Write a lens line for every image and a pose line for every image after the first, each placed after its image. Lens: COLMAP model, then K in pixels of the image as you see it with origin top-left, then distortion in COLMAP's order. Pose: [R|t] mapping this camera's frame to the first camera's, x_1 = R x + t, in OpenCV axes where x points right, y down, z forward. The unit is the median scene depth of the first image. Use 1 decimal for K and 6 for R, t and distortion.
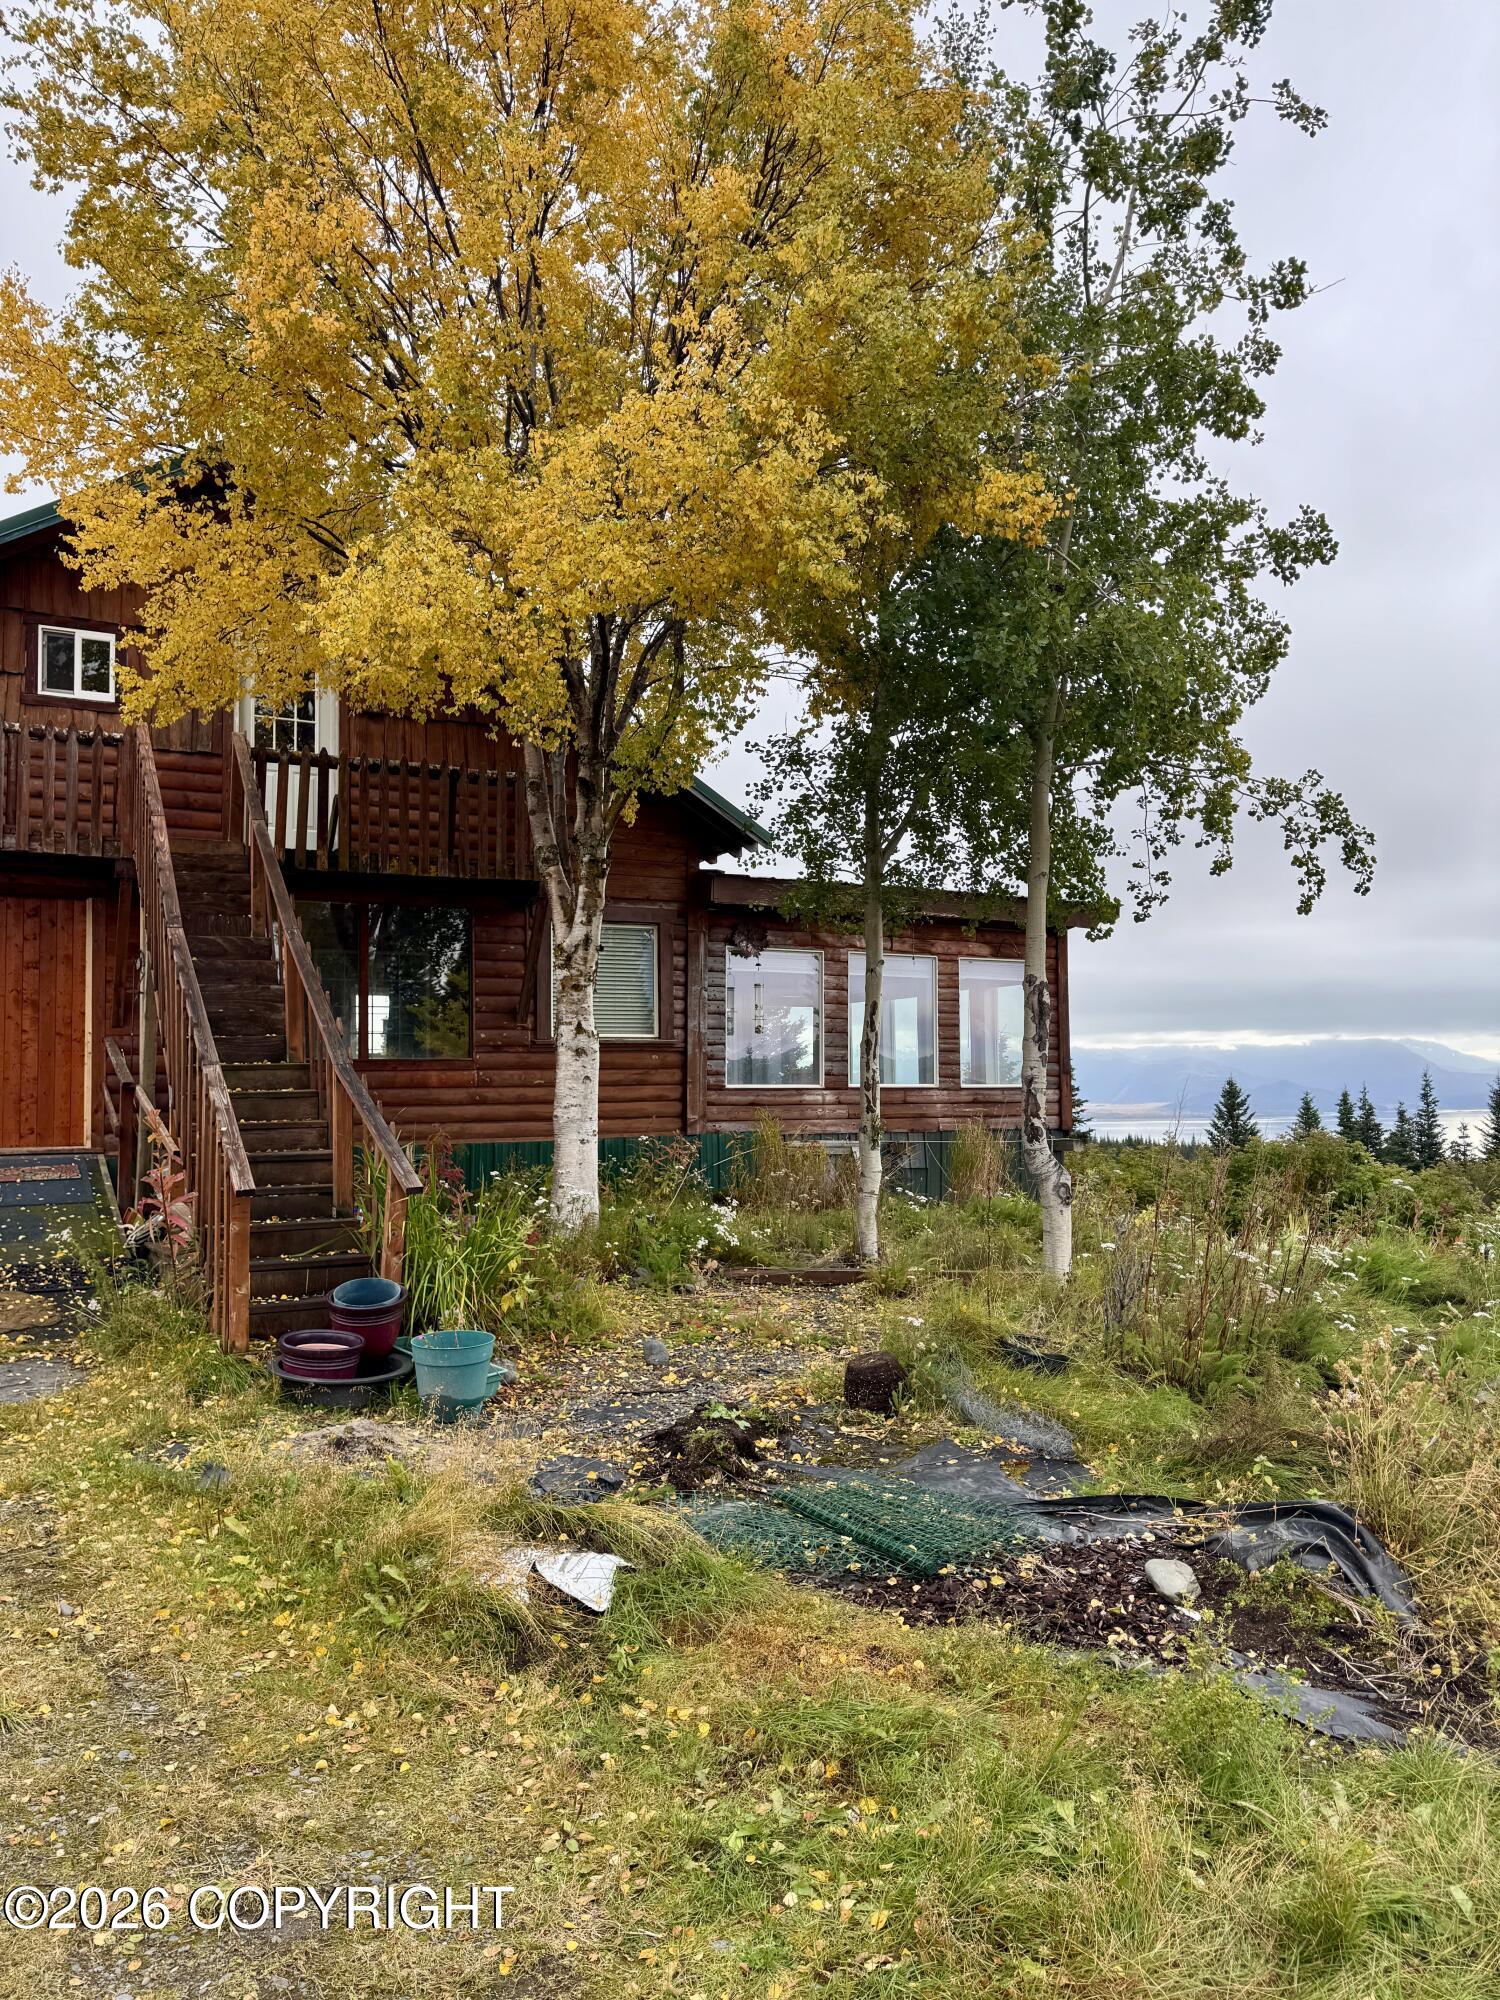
lens RADIAL K [[1360.5, 0, 746.3], [0, 1360.5, 995.4], [0, 0, 1]] dist [0.048459, -0.074622]
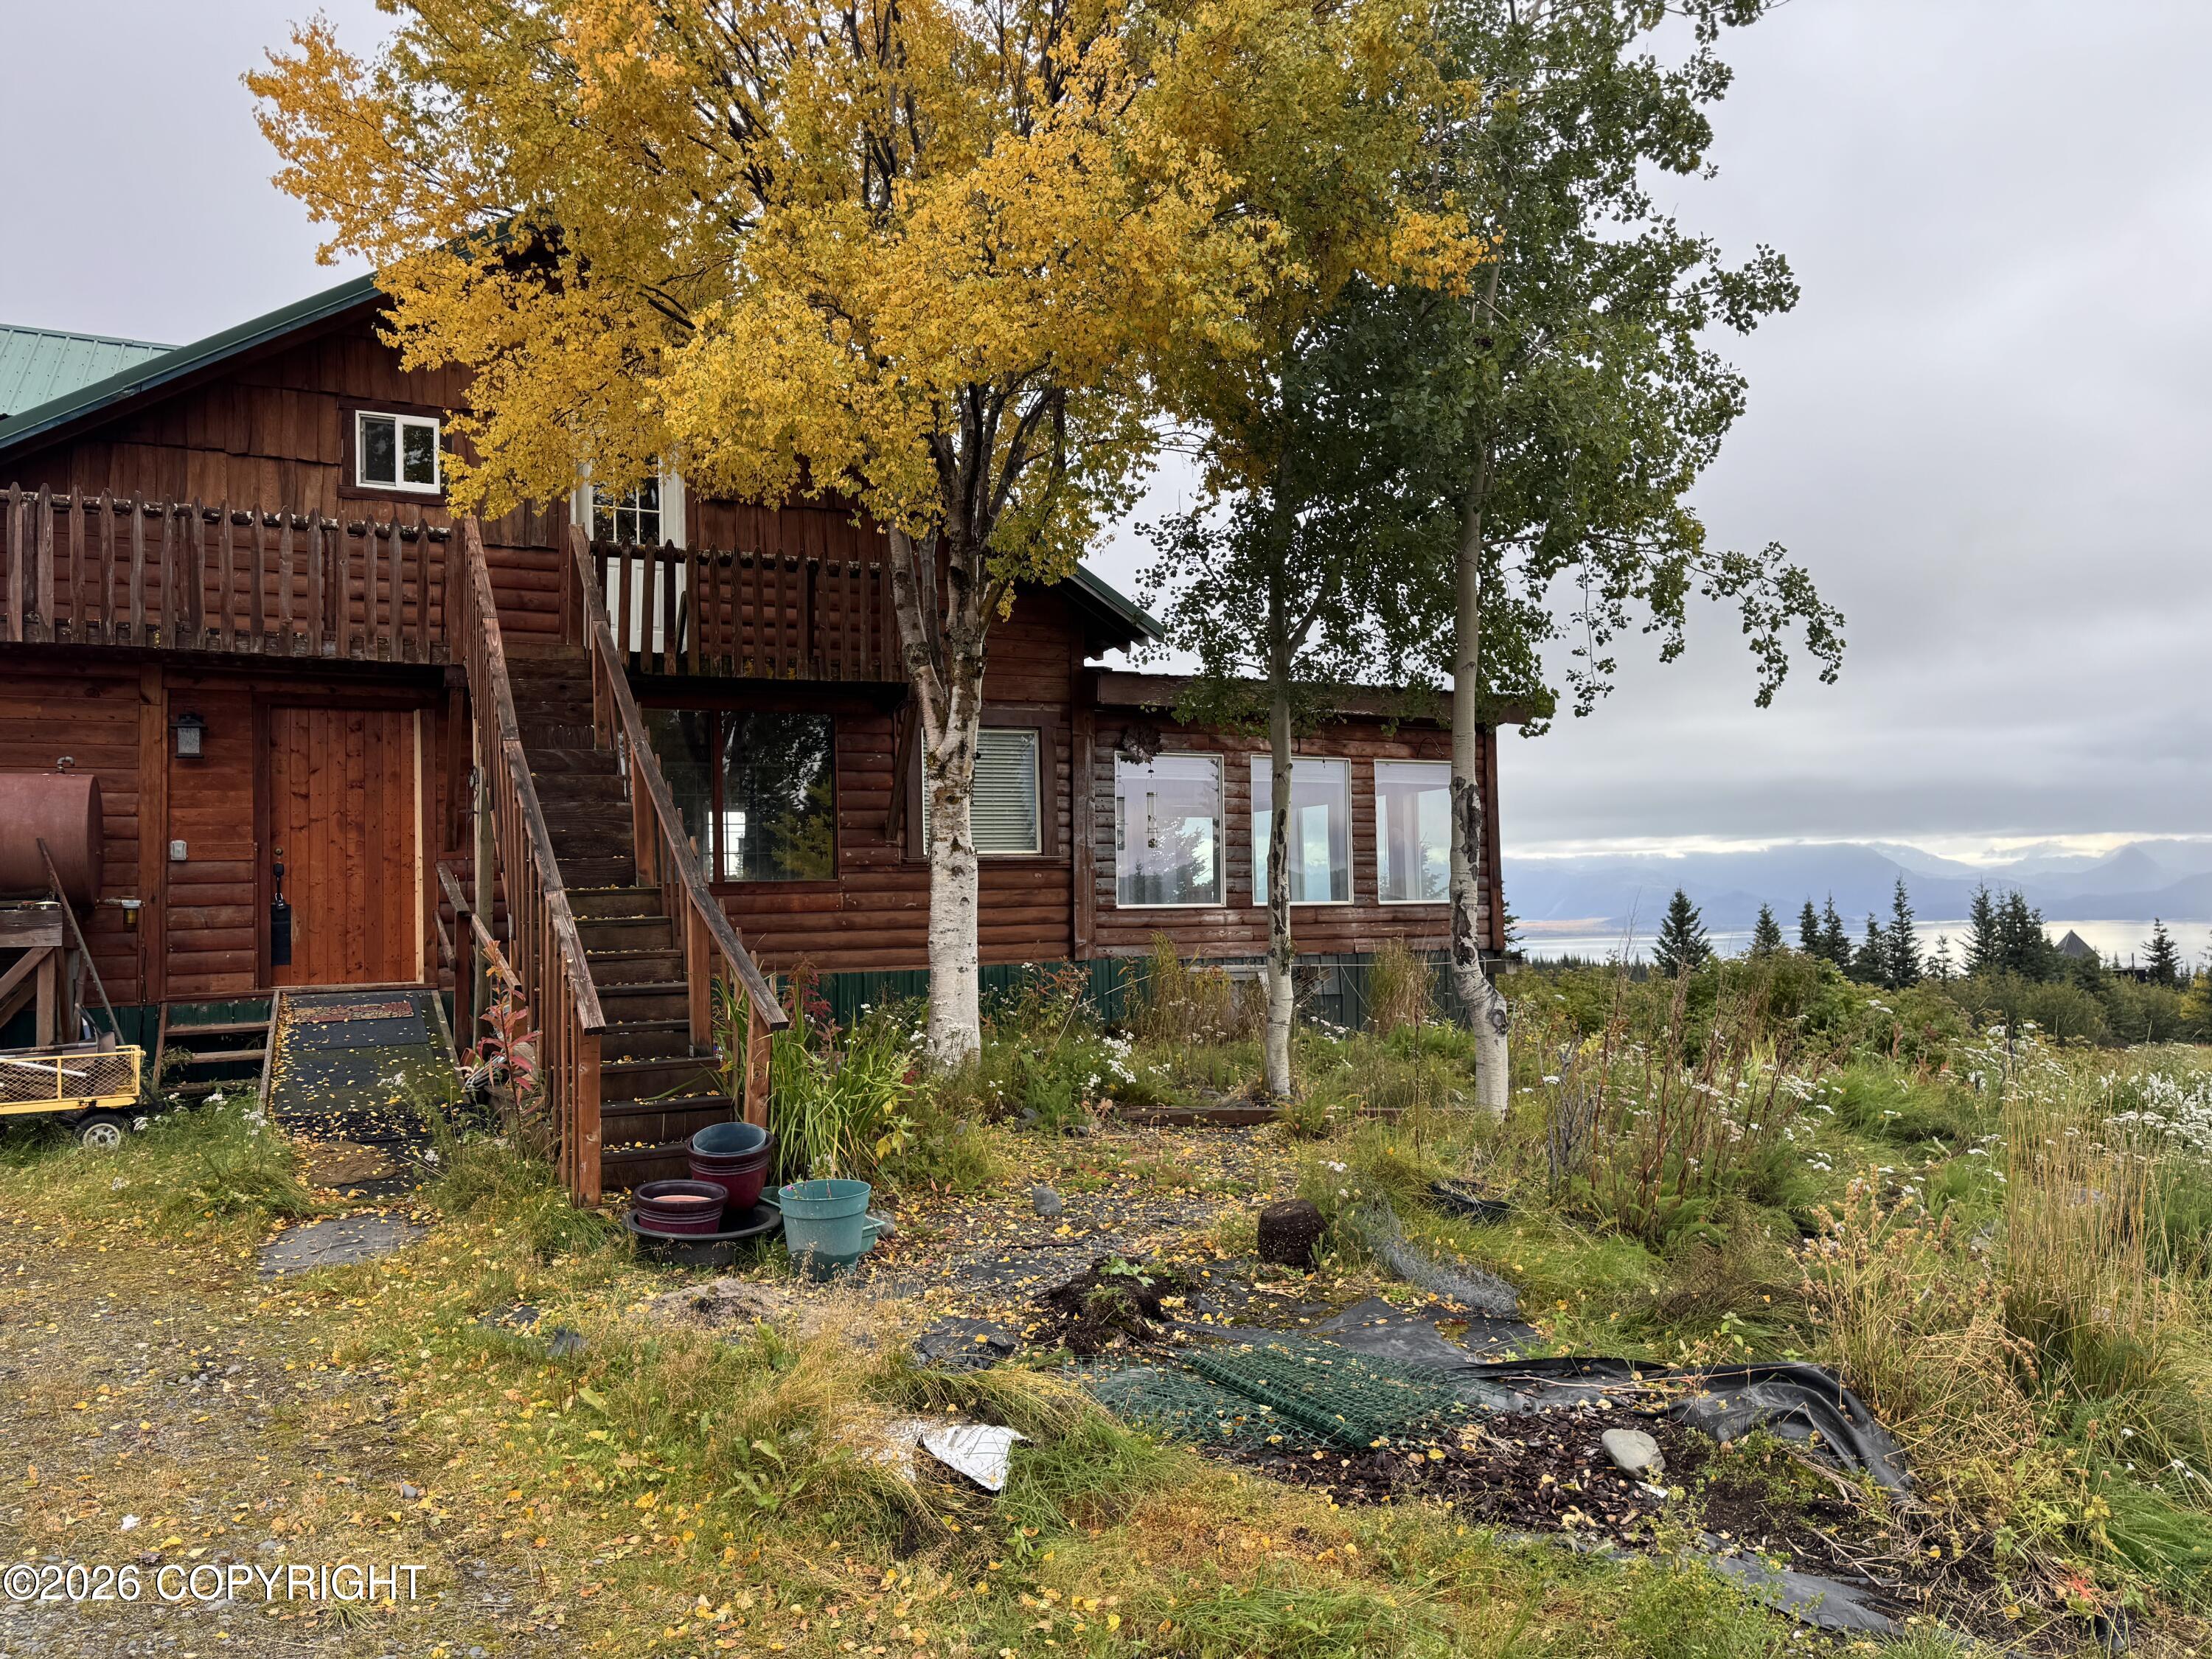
lens RADIAL K [[1504.7, 0, 1098.6], [0, 1504.7, 819.7], [0, 0, 1]] dist [0.048459, -0.074622]
pose [[0.999578, -0.015097, -0.024815, -0.003279], [0.015325, 0.999842, 0.009013, 0.000104], [0.024675, -0.009389, 0.999651, 0.004173]]
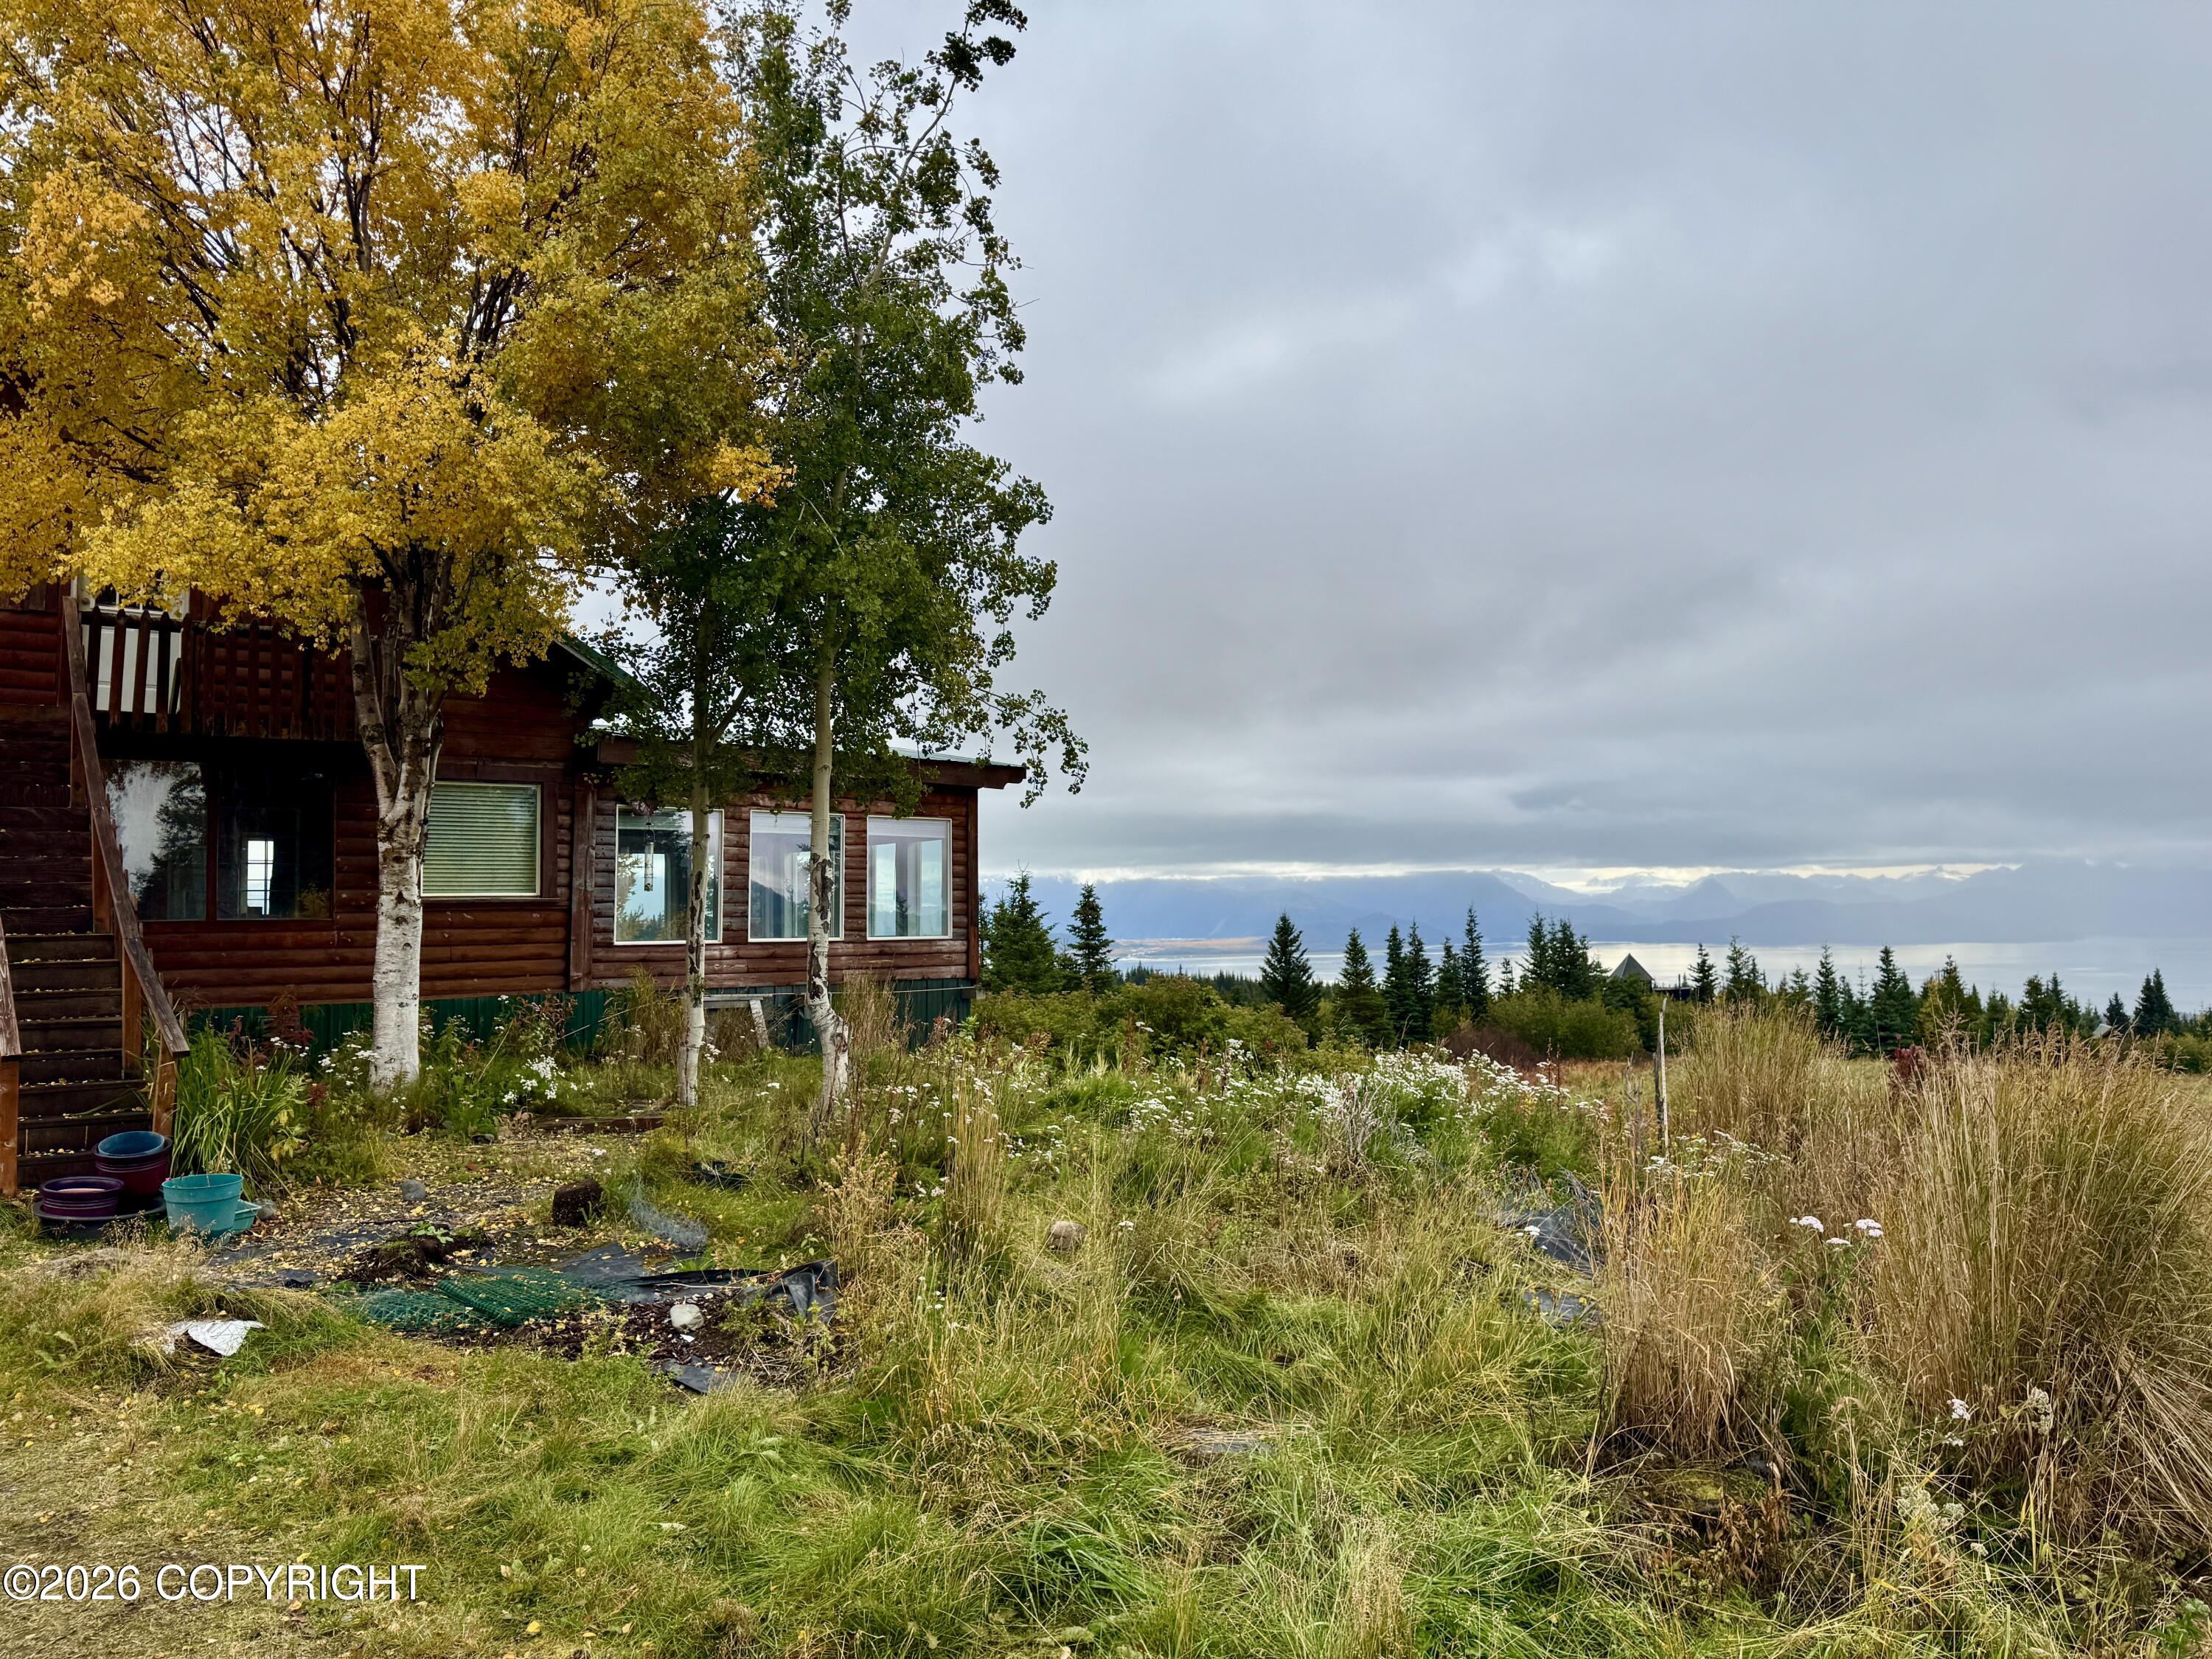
lens RADIAL K [[1504.7, 0, 1120.2], [0, 1504.7, 826.2], [0, 0, 1]] dist [0.048459, -0.074622]
pose [[0.979172, 0.009444, 0.202811, 0.215774], [-0.010271, 0.999943, 0.003028, -0.047867], [-0.202771, -0.005048, 0.979213, -0.318875]]
